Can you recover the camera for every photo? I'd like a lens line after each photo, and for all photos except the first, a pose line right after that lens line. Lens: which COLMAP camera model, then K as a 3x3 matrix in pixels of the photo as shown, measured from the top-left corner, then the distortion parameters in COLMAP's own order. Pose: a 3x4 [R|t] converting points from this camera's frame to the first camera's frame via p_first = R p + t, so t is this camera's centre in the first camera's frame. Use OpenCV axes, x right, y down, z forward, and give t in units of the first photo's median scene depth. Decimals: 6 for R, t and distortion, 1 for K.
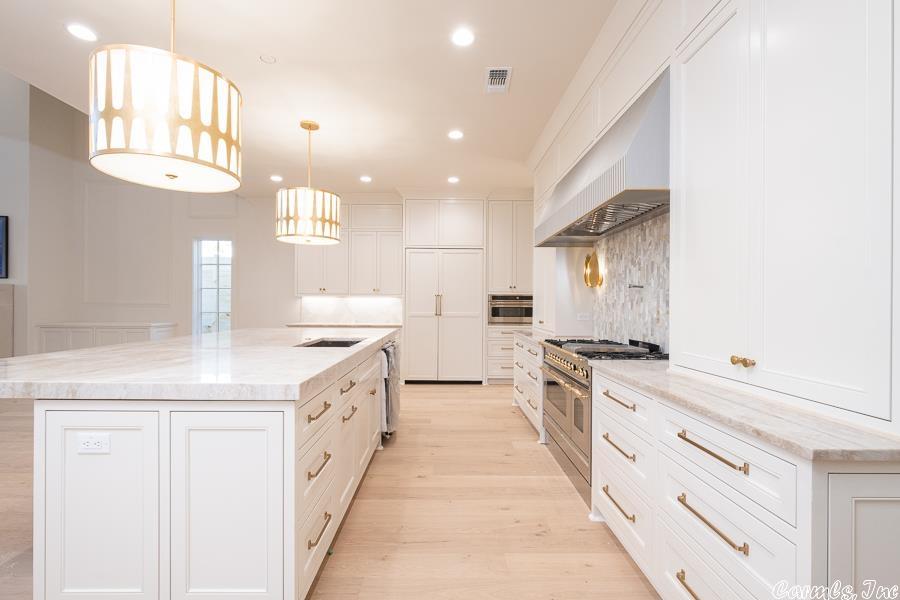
lens RADIAL K [[399.3, 0, 449.7], [0, 399.3, 301.9], [0, 0, 1]] dist [-0.000805, -0.000241]
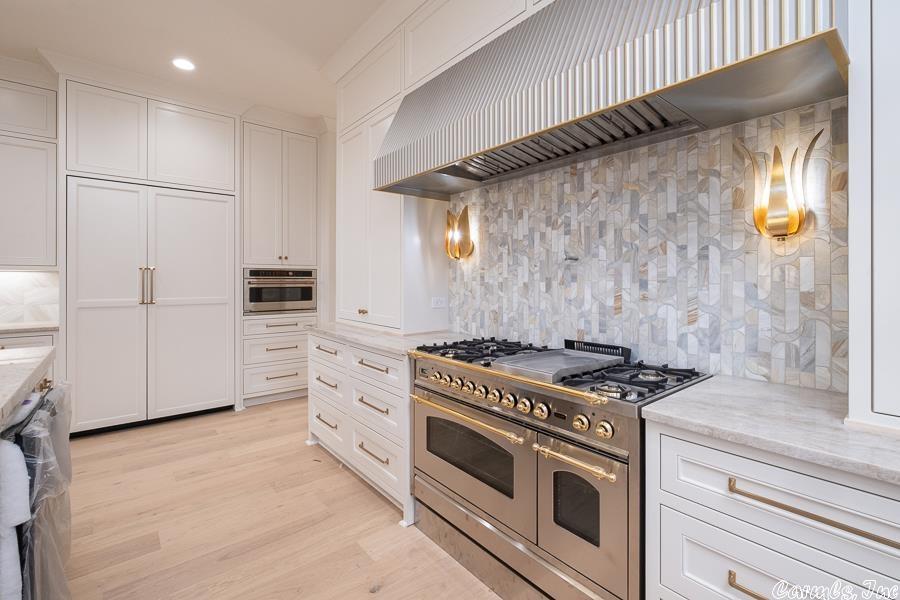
lens RADIAL K [[401.7, 0, 448.4], [0, 401.7, 279.5], [0, 0, 1]] dist [-0.001350, 0.000002]
pose [[0.780677, -0.004865, 0.624915, -0.080310], [0.001026, 0.999978, 0.006504, -0.006153], [-0.624933, -0.004436, 0.780665, 0.464005]]
